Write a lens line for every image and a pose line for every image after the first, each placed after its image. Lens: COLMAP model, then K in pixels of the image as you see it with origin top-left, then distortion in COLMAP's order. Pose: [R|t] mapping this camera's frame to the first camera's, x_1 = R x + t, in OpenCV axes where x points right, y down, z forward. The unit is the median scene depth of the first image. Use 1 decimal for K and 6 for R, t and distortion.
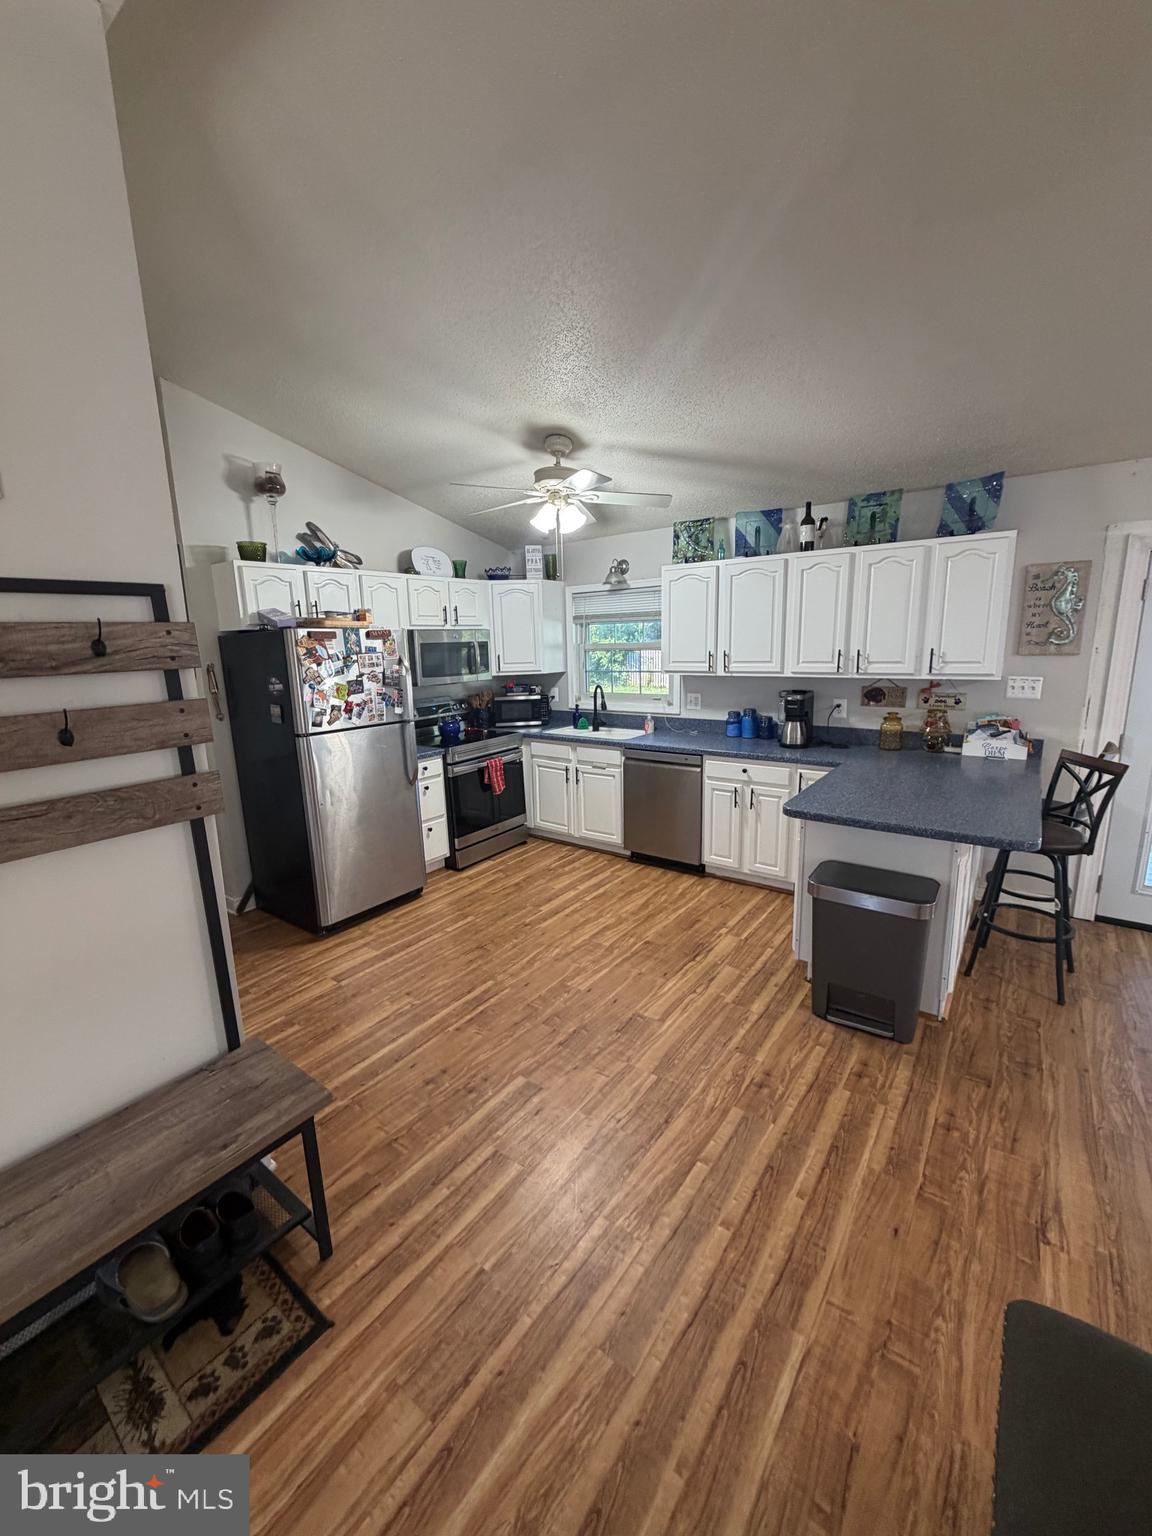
lens RADIAL K [[612.5, 0, 577.2], [0, 612.5, 763.0], [0, 0, 1]] dist [-0.000239, -0.000282]
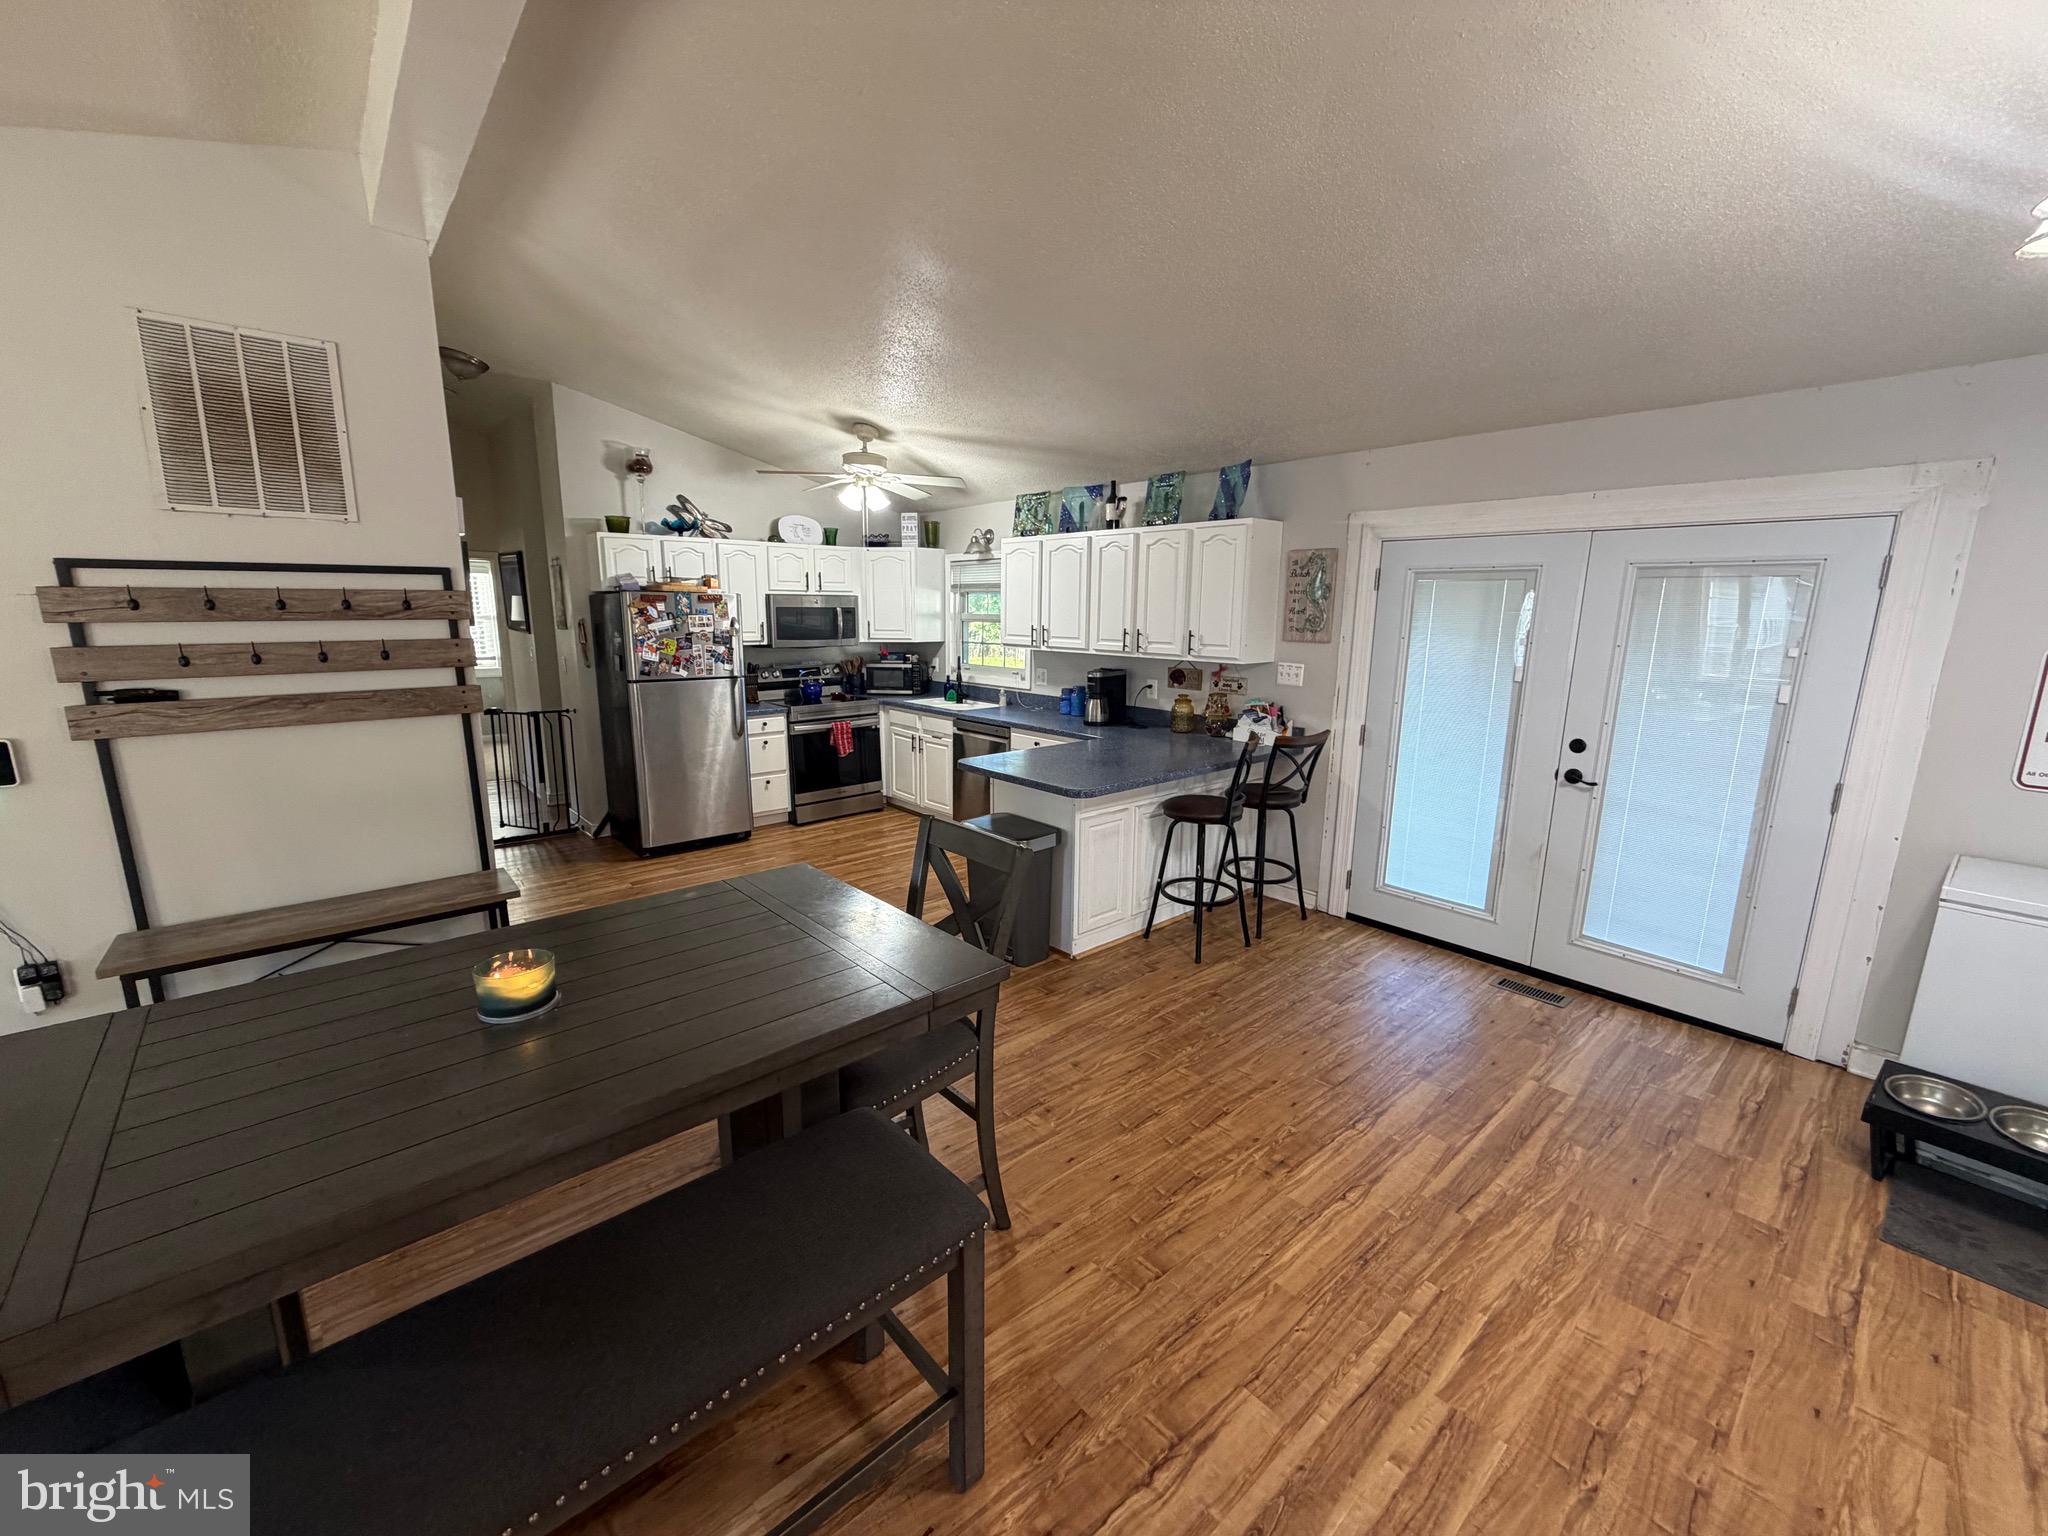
lens RADIAL K [[816.7, 0, 1017.6], [0, 816.7, 769.9], [0, 0, 1]] dist [-0.000239, -0.000282]
pose [[0.975294, 0.076322, -0.207306, 0.504137], [-0.076206, 0.997055, 0.008555, 0.044708], [0.207349, 0.007454, 0.978239, -0.318999]]
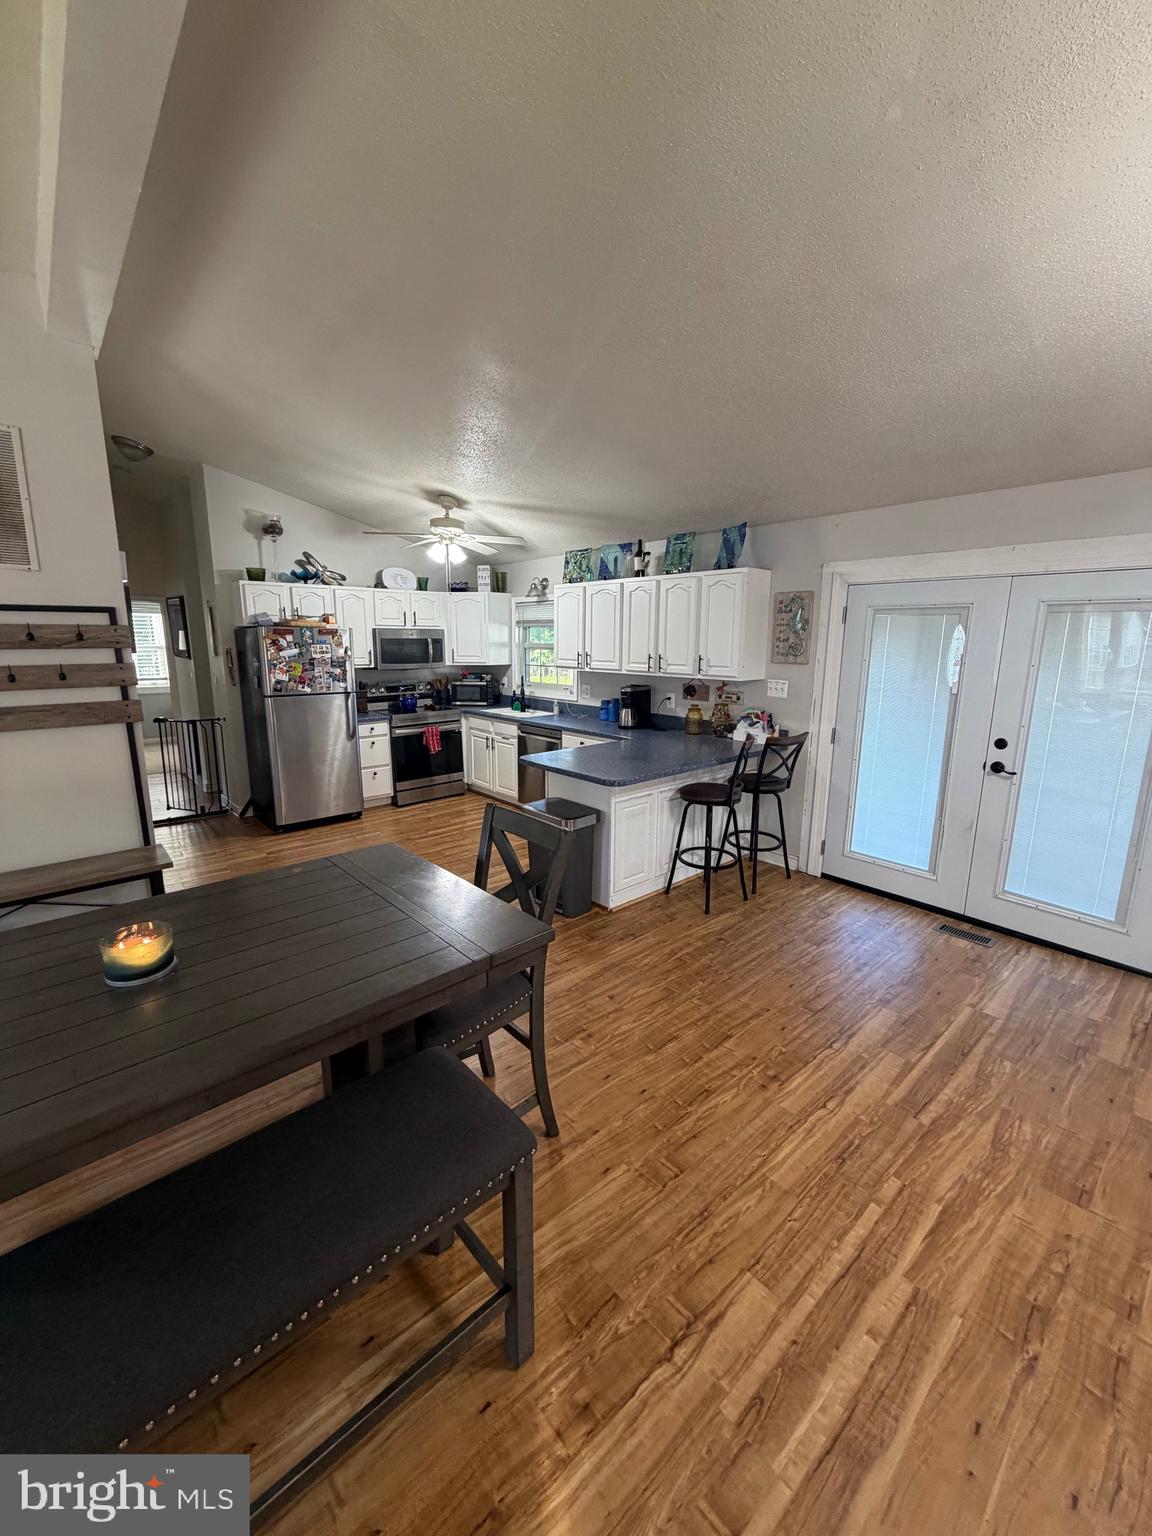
lens RADIAL K [[612.5, 0, 577.2], [0, 612.5, 763.0], [0, 0, 1]] dist [-0.000239, -0.000282]
pose [[0.977887, 0.071990, -0.196351, 0.502776], [-0.071135, 0.997401, 0.011414, 0.039036], [0.196662, 0.002806, 0.980467, -0.280799]]
